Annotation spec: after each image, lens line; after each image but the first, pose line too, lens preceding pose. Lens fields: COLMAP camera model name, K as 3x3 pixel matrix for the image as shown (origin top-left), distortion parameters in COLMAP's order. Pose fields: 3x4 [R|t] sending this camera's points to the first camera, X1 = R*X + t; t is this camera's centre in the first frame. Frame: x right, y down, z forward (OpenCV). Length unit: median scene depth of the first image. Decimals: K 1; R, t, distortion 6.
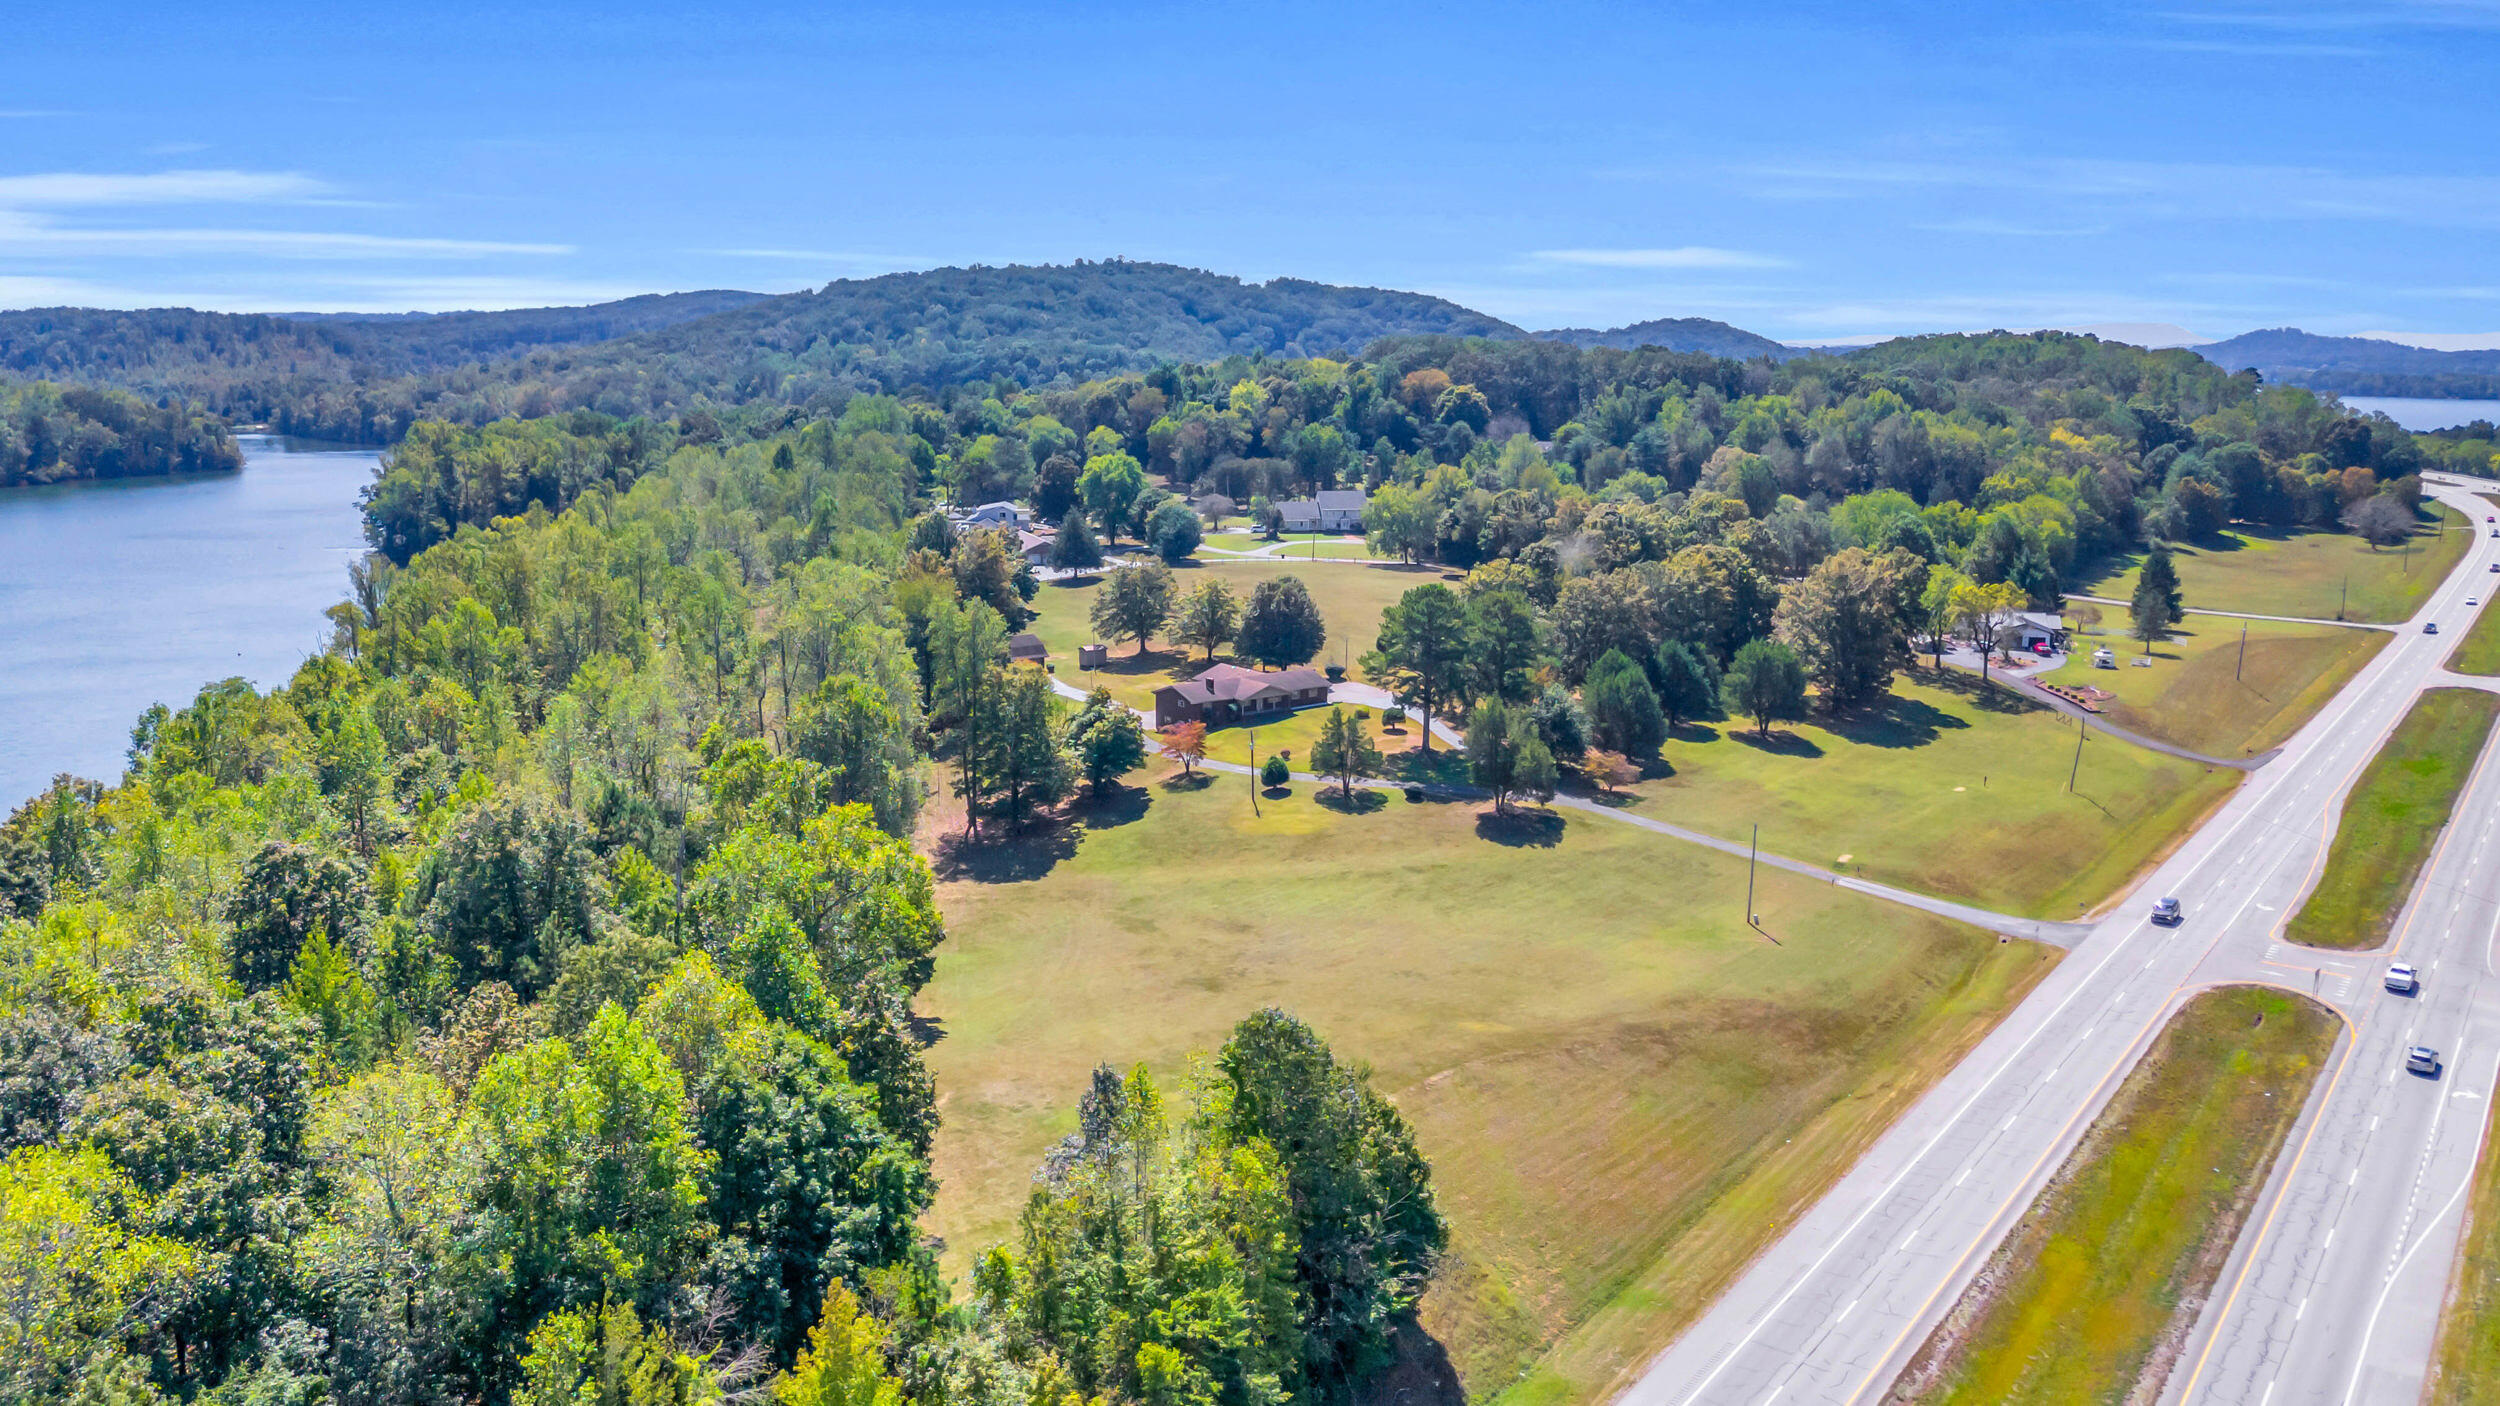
lens RADIAL K [[1844.5, 0, 1250.0], [0, 1844.5, 703.0], [0, 0, 1]] dist [0.092772, -0.106496]
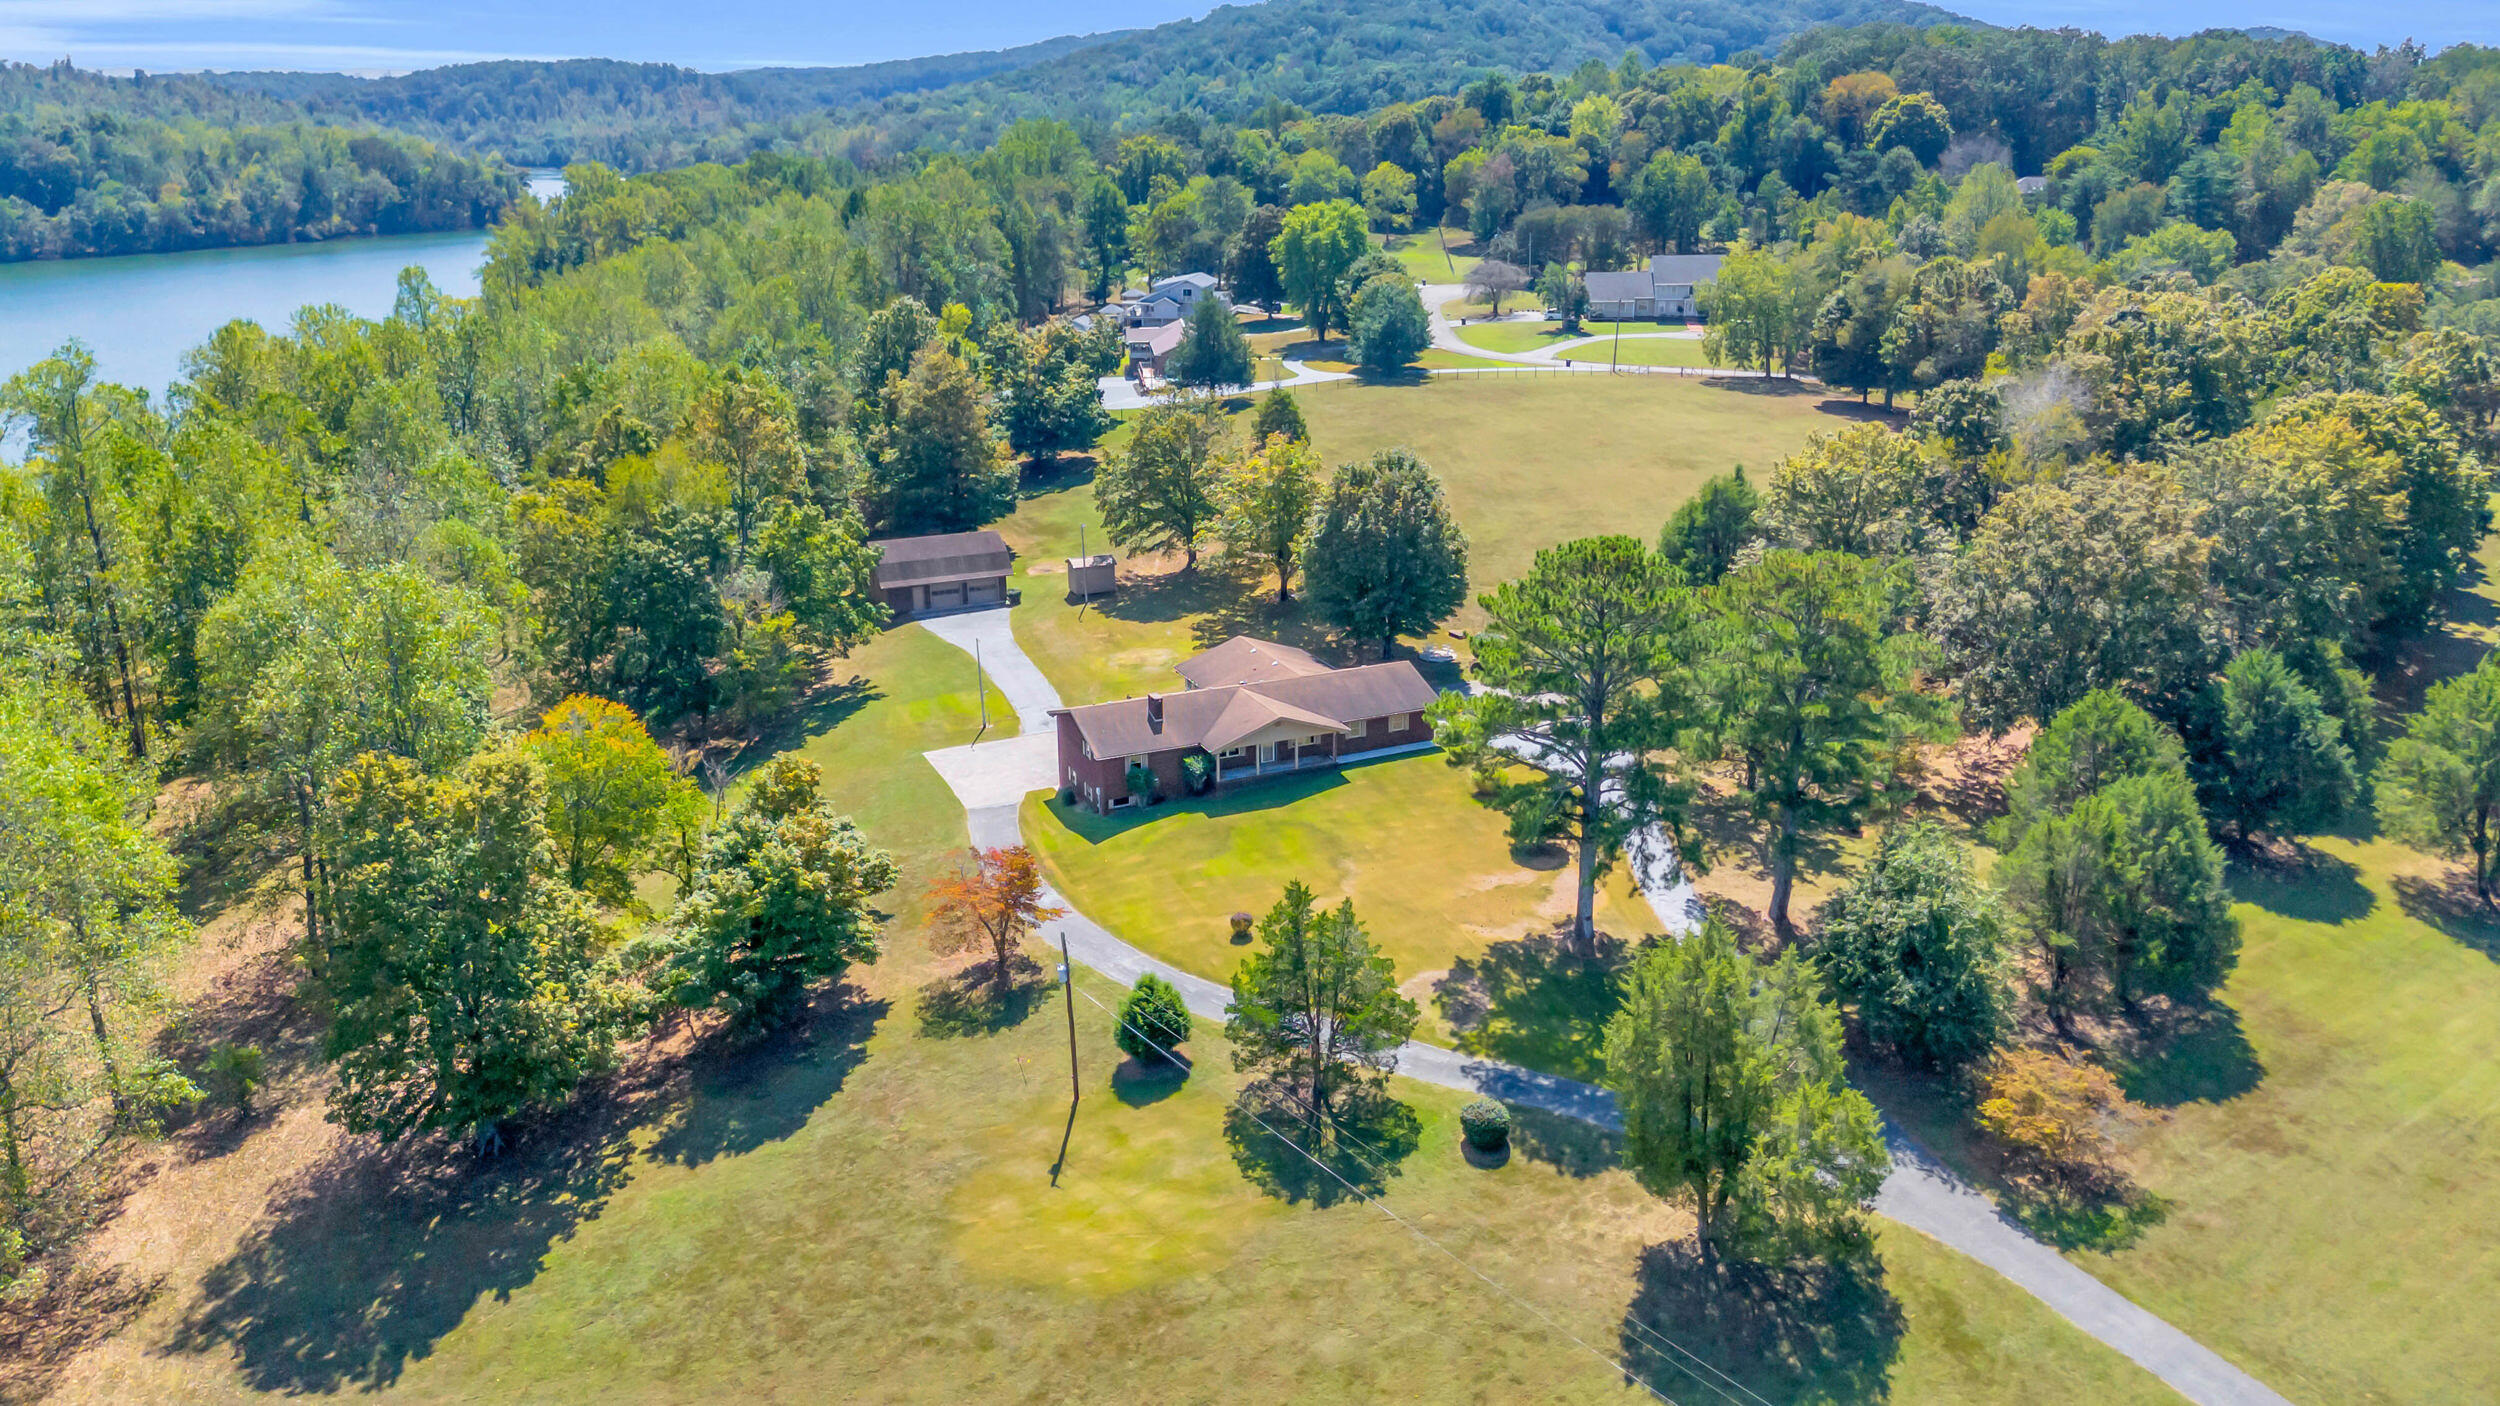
lens RADIAL K [[1863.2, 0, 1257.7], [0, 1863.2, 688.5], [0, 0, 1]] dist [0.063395, -0.067342]
pose [[0.972738, 0.053748, -0.225594, 0.051246], [-0.026388, 0.992107, 0.122587, -0.034724], [0.230402, -0.113292, 0.966478, 0.263578]]
